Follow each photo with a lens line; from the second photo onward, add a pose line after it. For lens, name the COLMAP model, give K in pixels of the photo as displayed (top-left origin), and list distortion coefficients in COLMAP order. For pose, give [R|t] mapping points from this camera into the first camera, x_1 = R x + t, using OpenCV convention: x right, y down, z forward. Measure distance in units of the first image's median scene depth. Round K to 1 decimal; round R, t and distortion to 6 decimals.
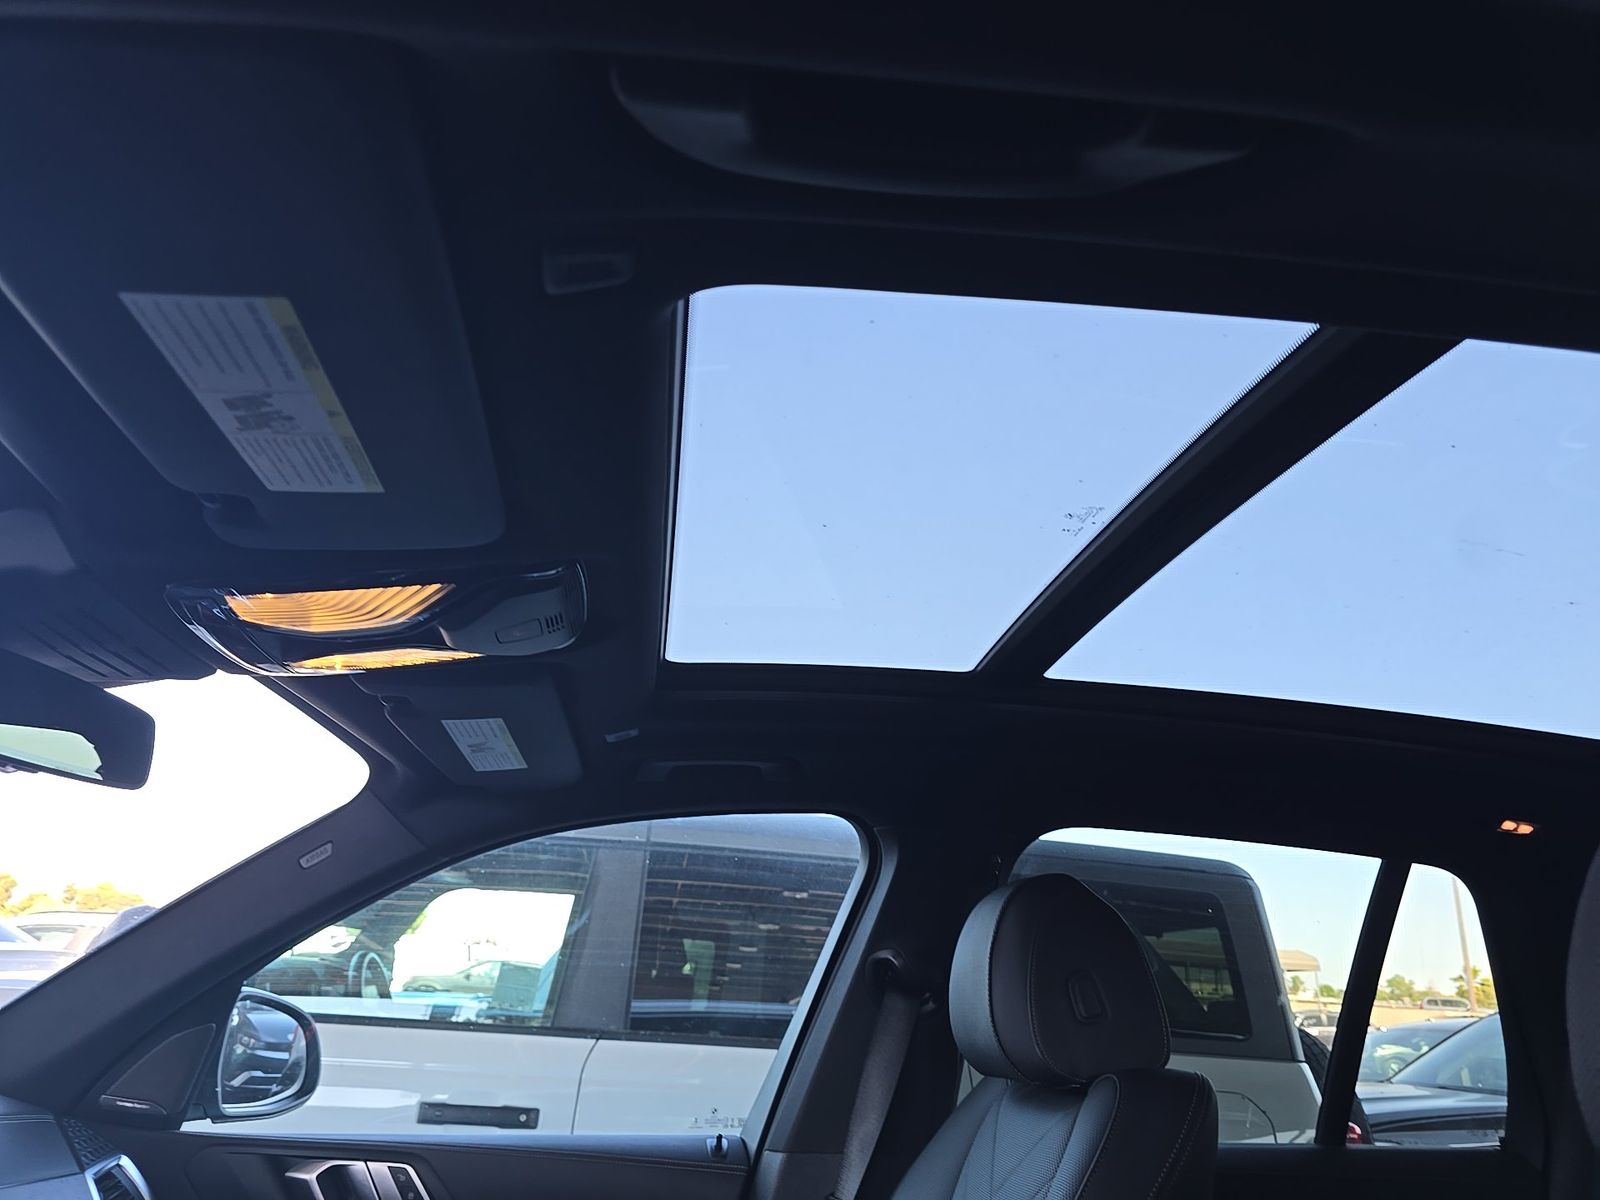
lens RADIAL K [[1057.3, 0, 779.2], [0, 1057.3, 604.4], [0, 0, 1]] dist [0.046962, -0.045786]
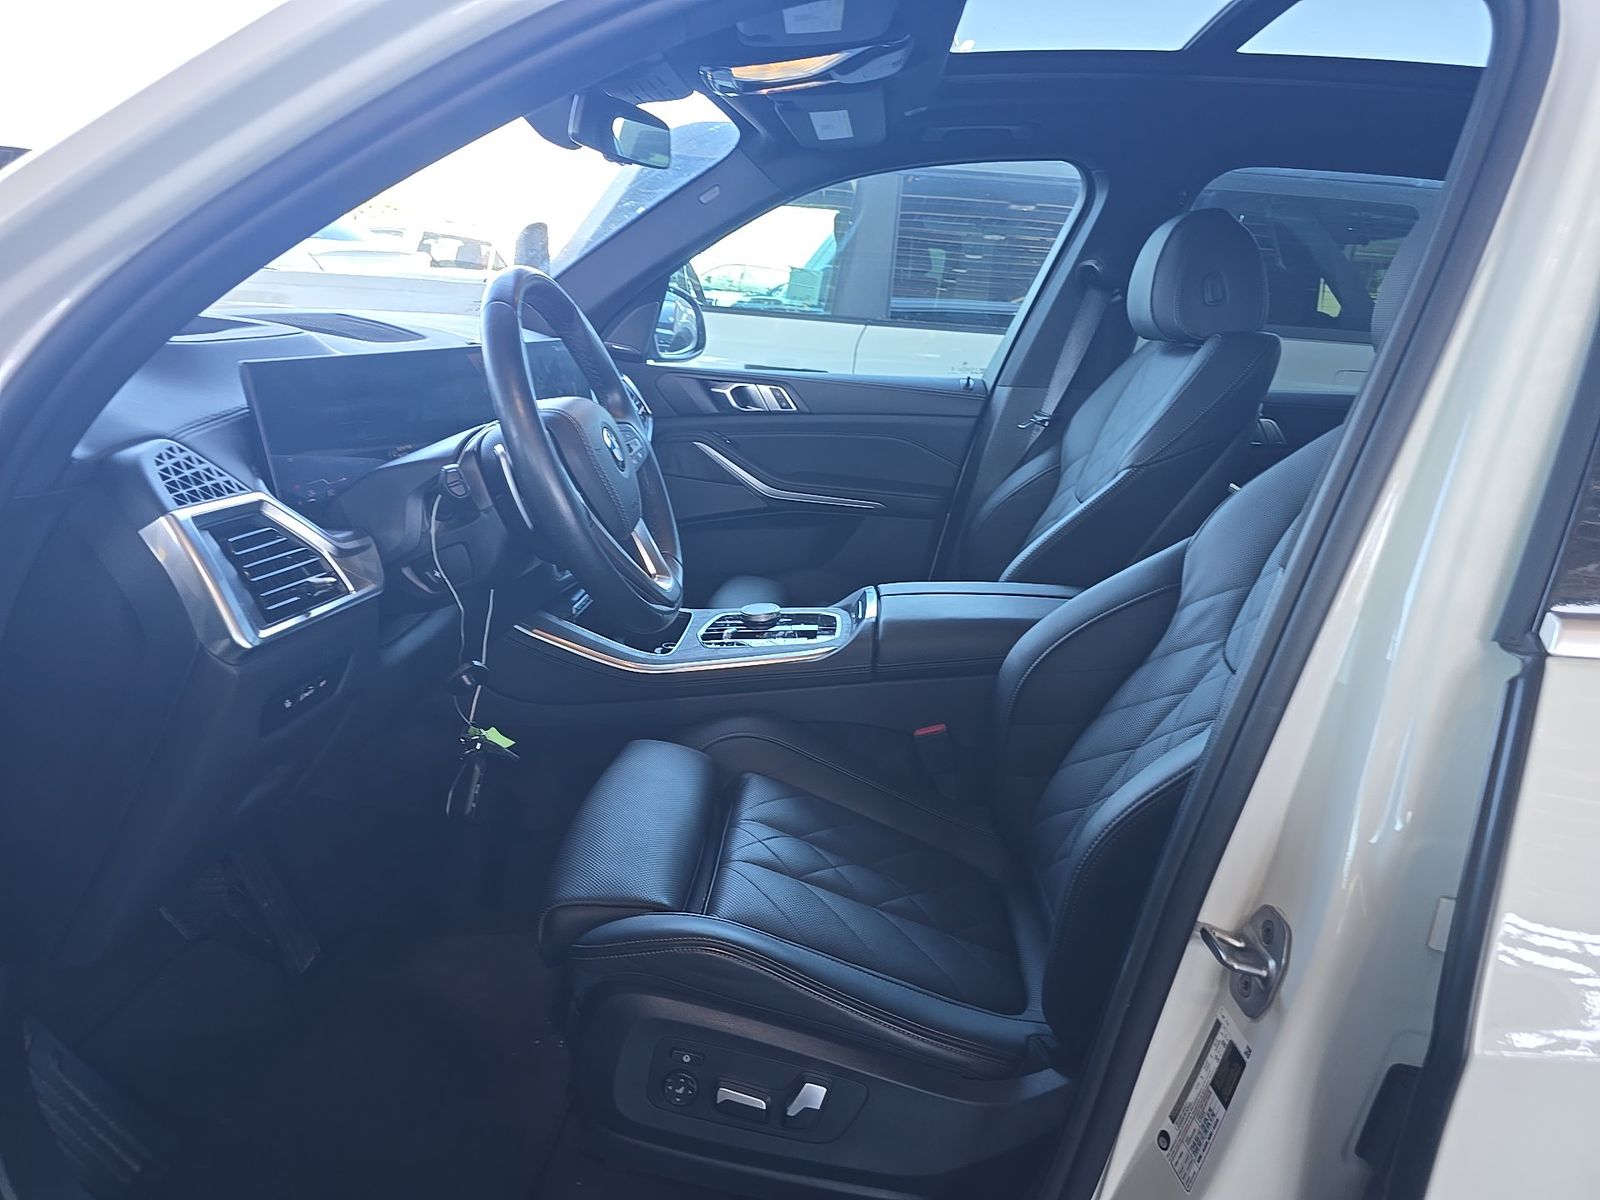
lens RADIAL K [[1093.3, 0, 800.0], [0, 1093.3, 600.0], [0, 0, 1]] dist [0.037880, -0.052778]
pose [[0.985451, 0.054680, -0.160926, -0.023128], [0.048631, 0.816534, 0.575246, -0.168802], [0.162856, -0.574702, 0.801995, -0.507158]]
